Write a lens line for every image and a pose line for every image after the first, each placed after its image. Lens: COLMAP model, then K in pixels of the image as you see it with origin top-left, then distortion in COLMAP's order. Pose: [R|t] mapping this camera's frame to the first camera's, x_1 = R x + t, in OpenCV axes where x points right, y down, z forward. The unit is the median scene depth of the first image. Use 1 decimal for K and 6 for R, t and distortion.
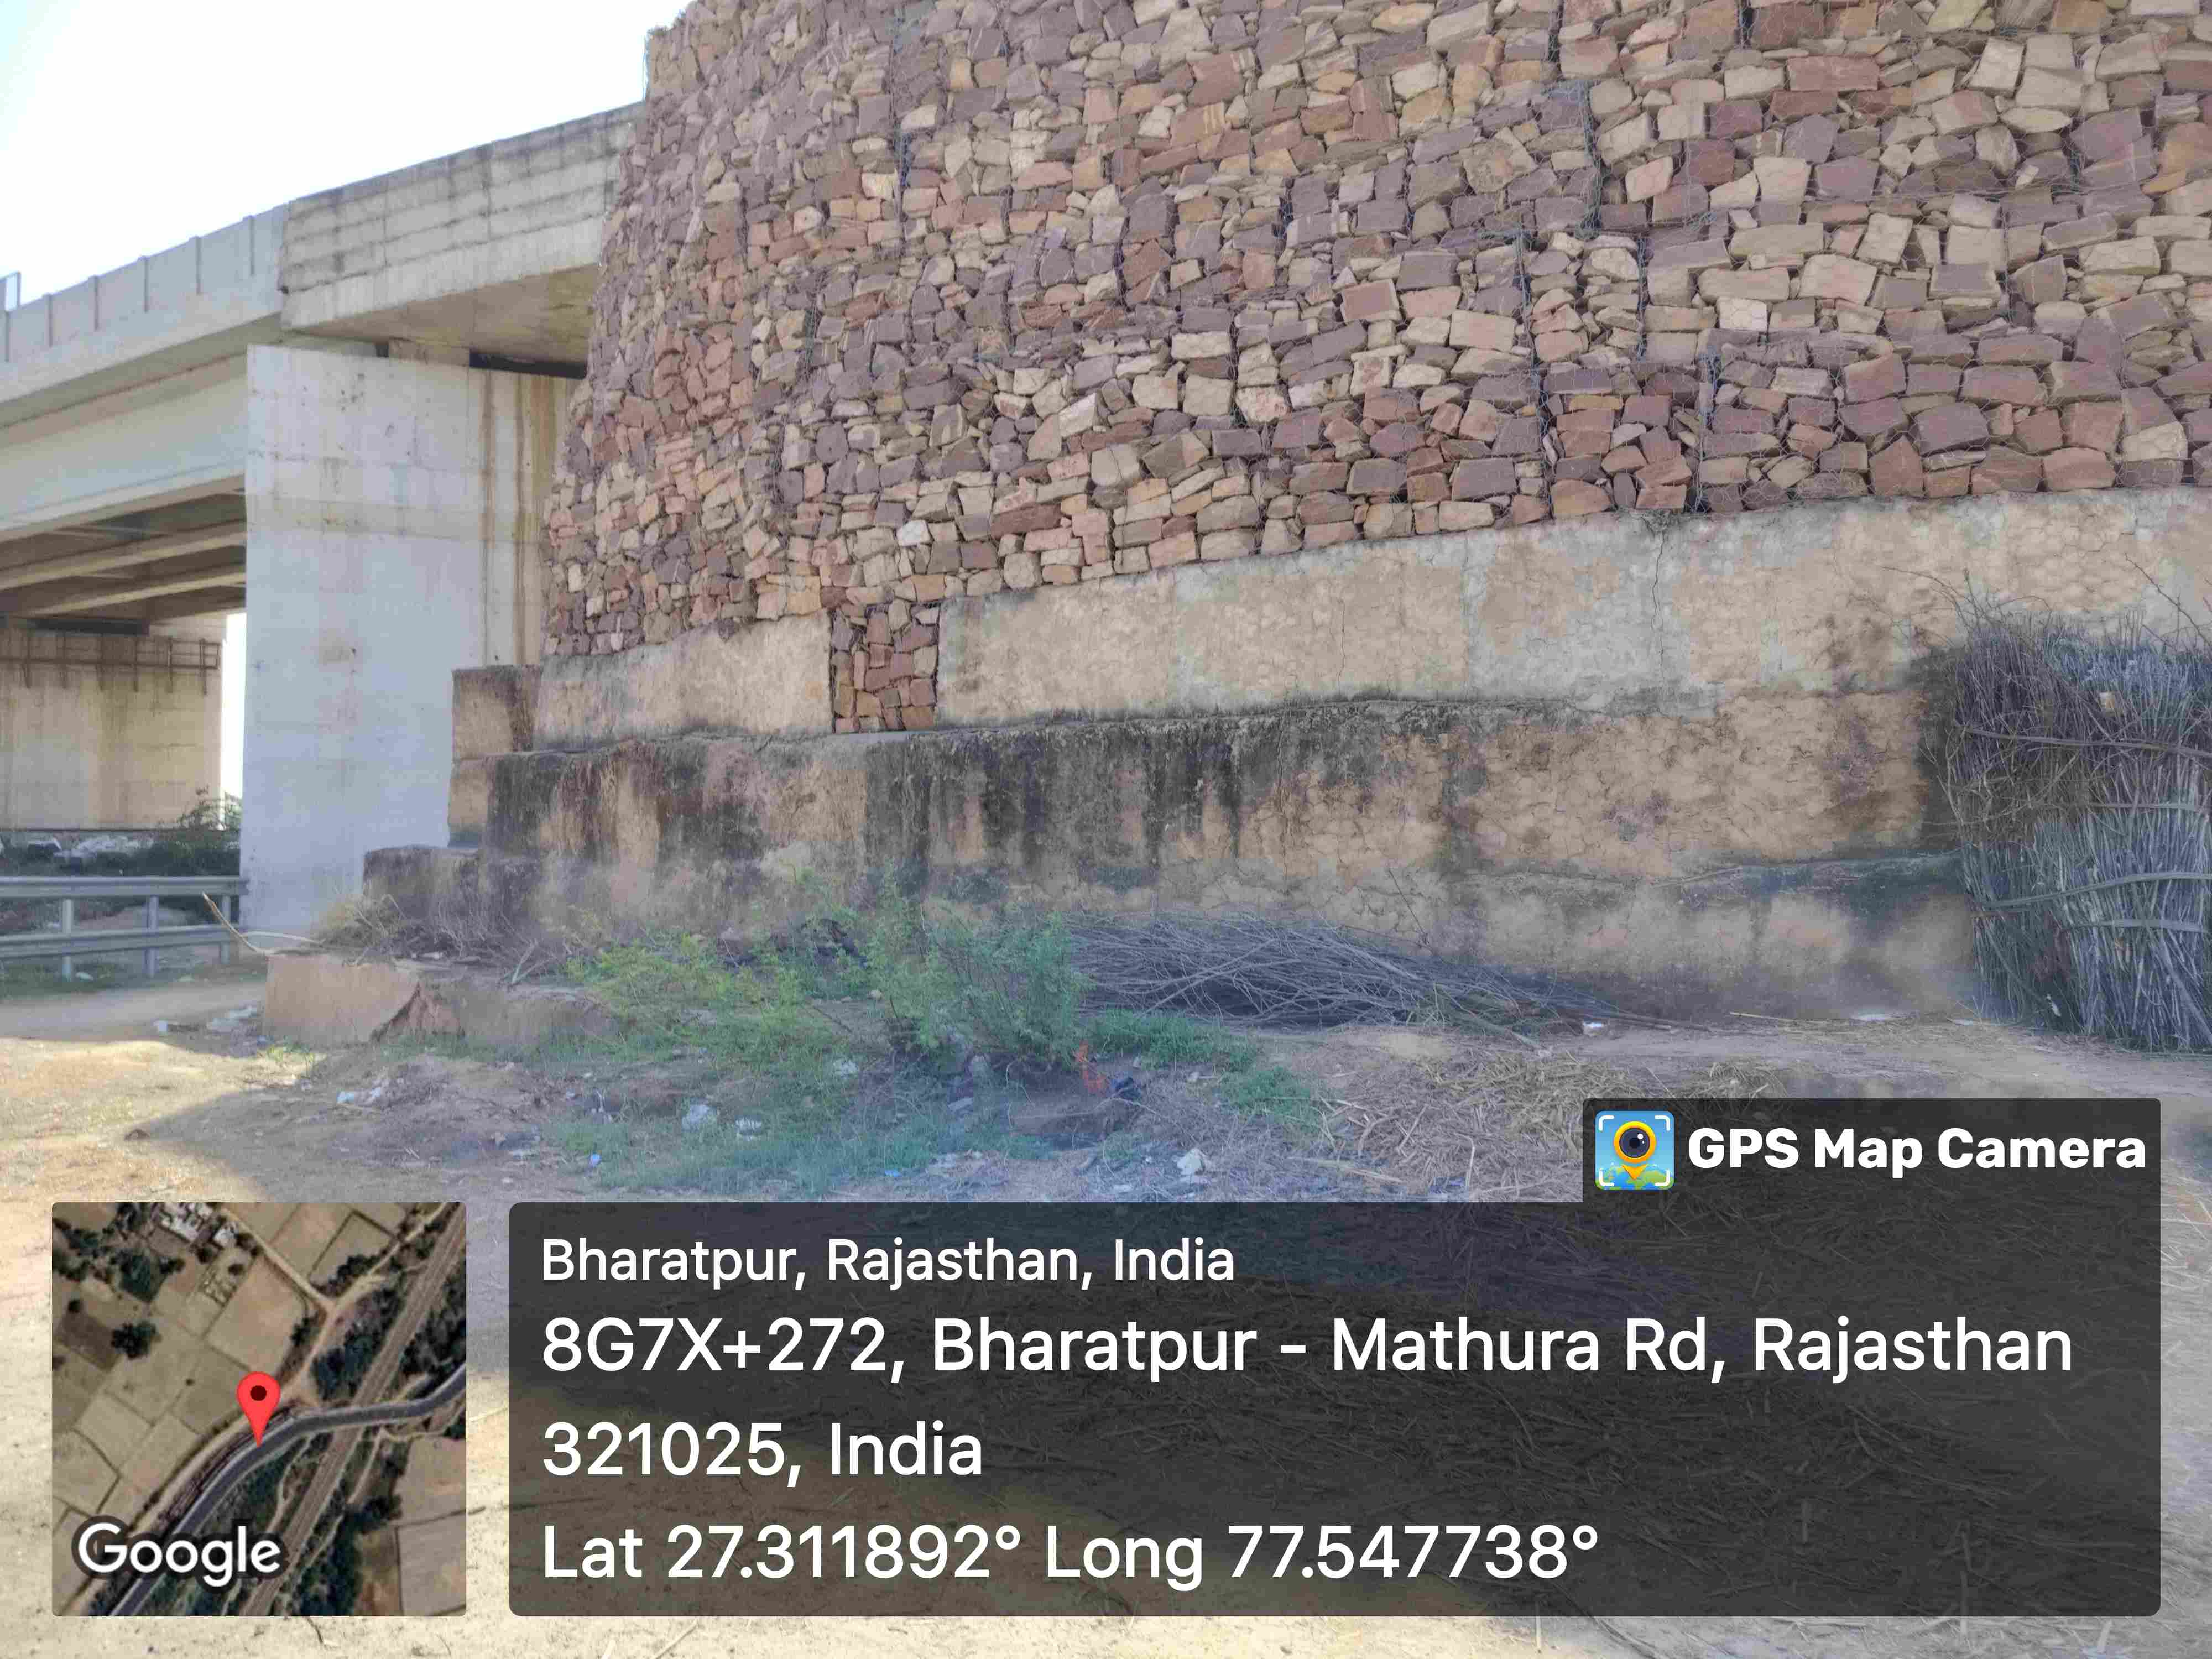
lens RADIAL K [[1516.5, 0, 1192.6], [0, 1516.5, 854.2], [0, 0, 1]] dist [0.000243, -0.000946]
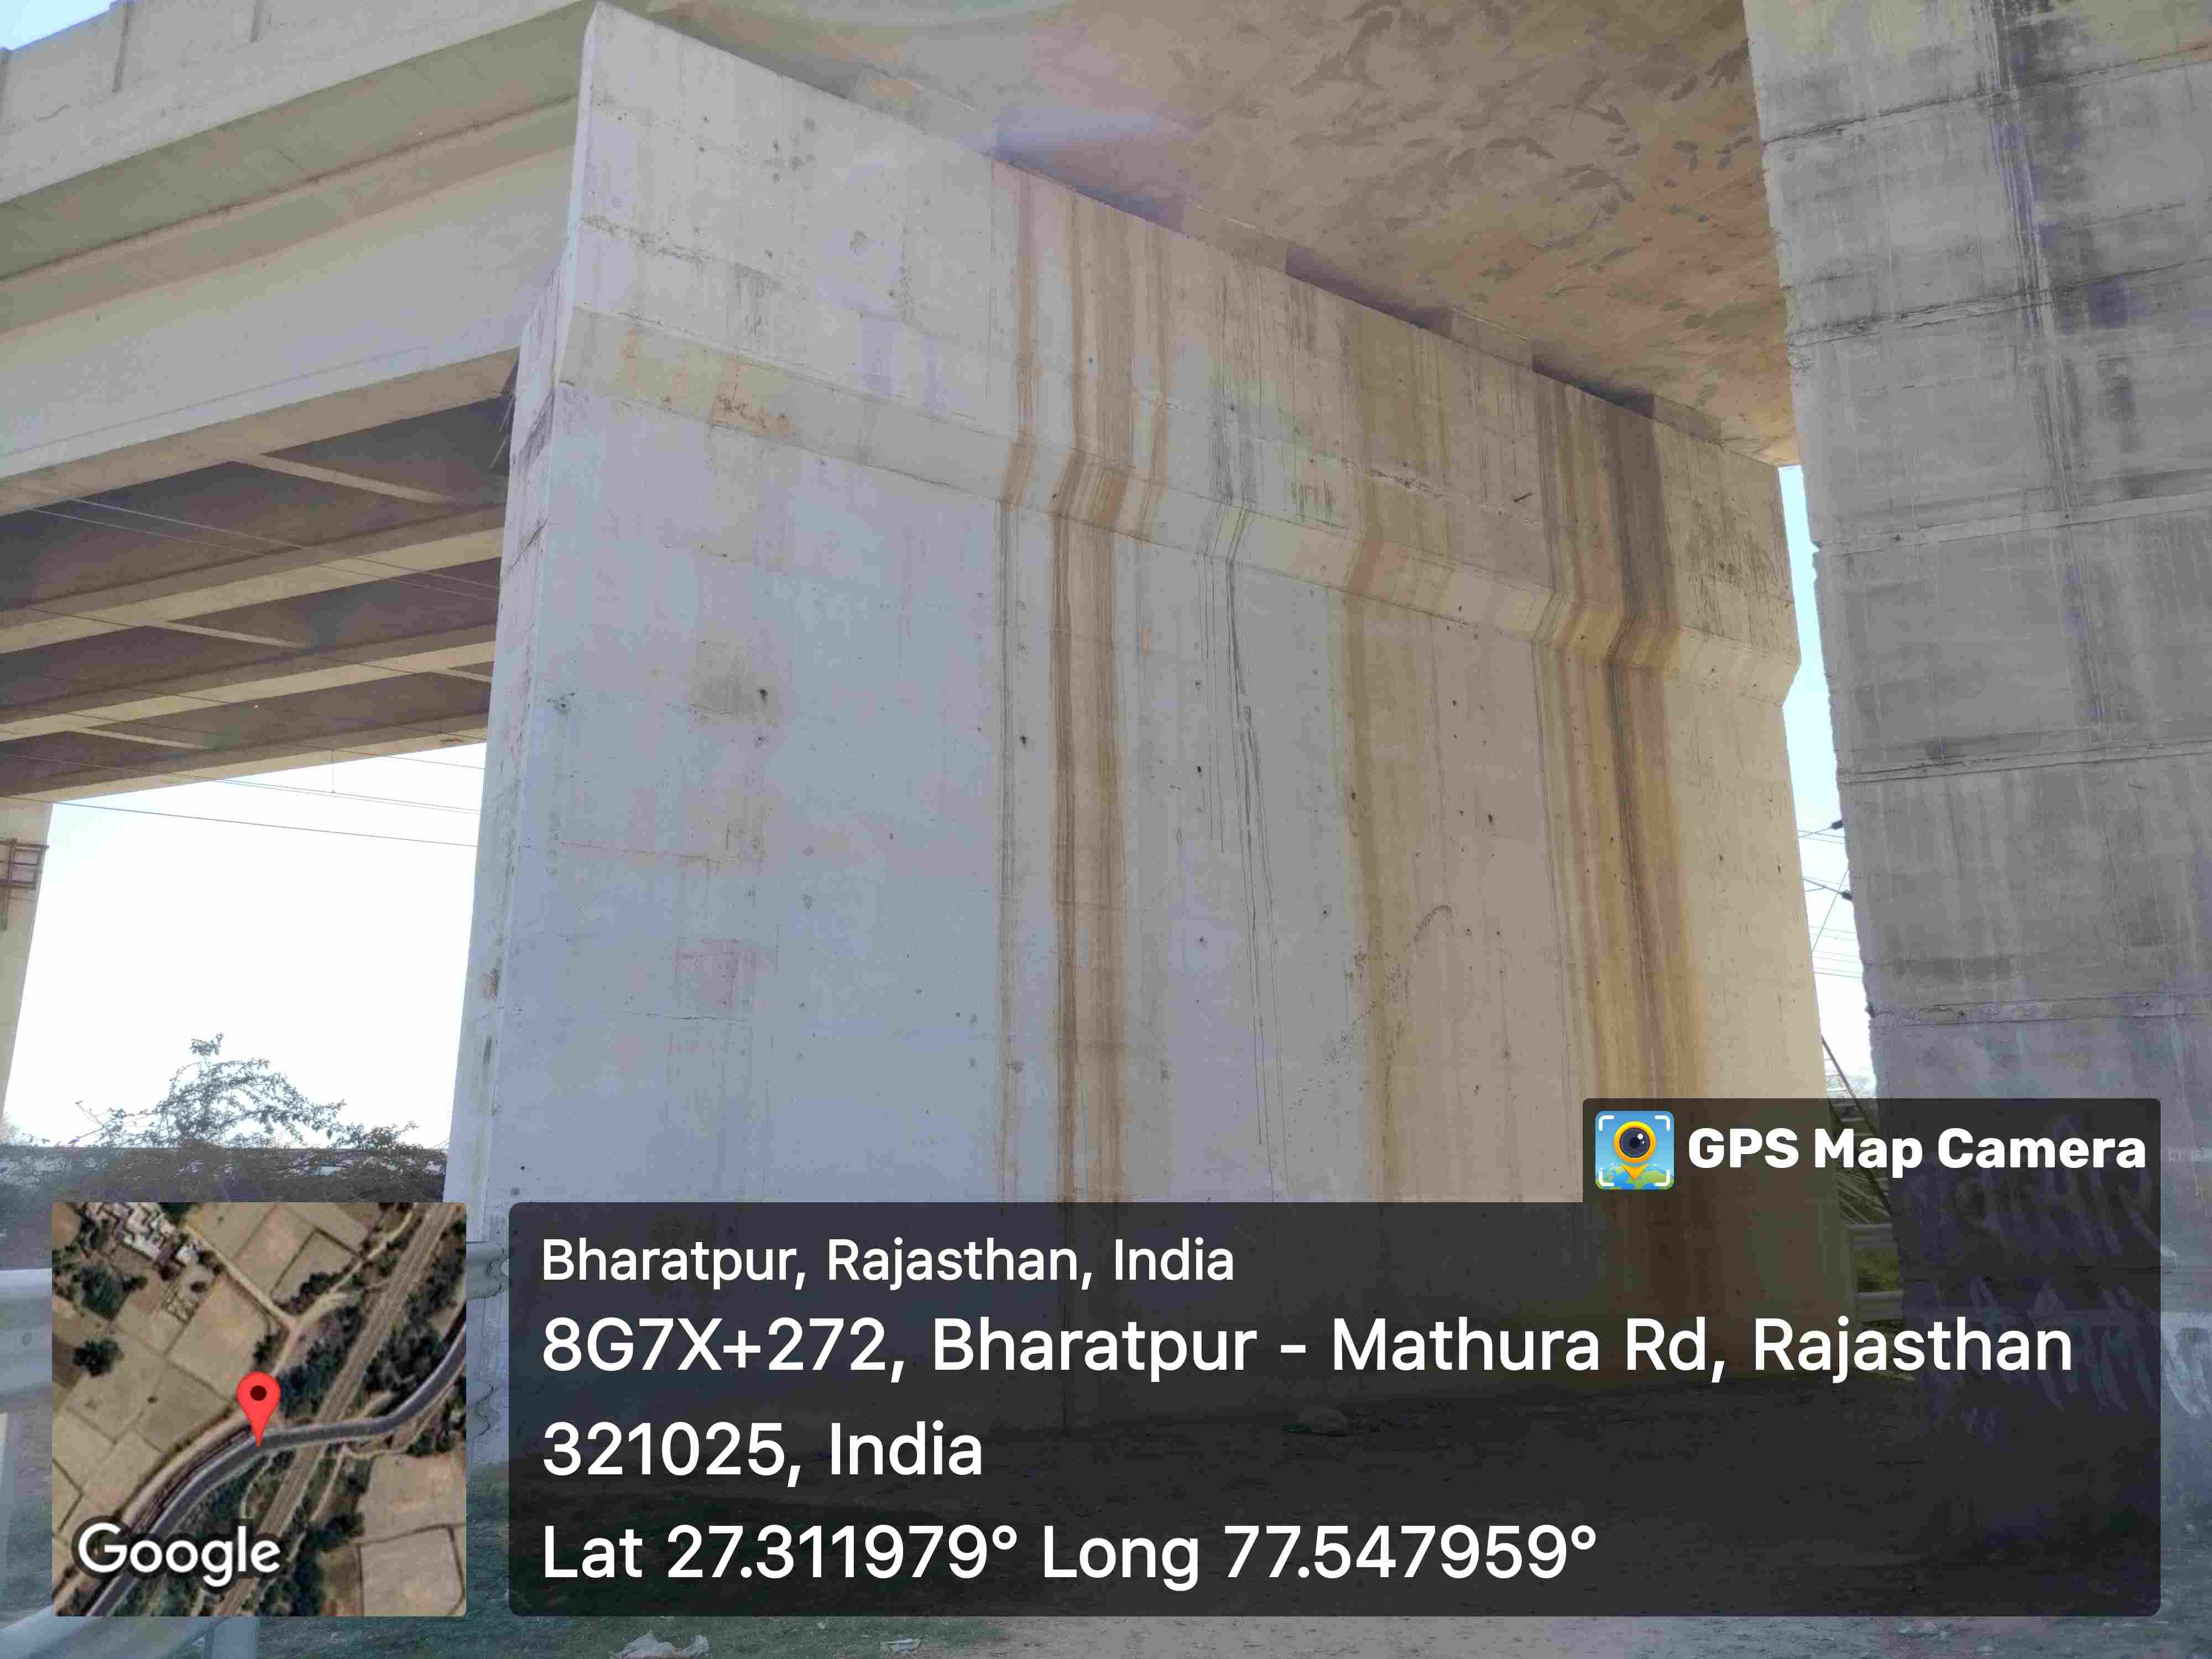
lens RADIAL K [[1516.5, 0, 1192.6], [0, 1516.5, 854.2], [0, 0, 1]] dist [0.000243, -0.000946]
pose [[0.985361, 0.015814, 0.169746, -0.492601], [0.017964, 0.980513, -0.195629, -0.004138], [-0.169532, 0.195815, 0.965875, 0.559047]]
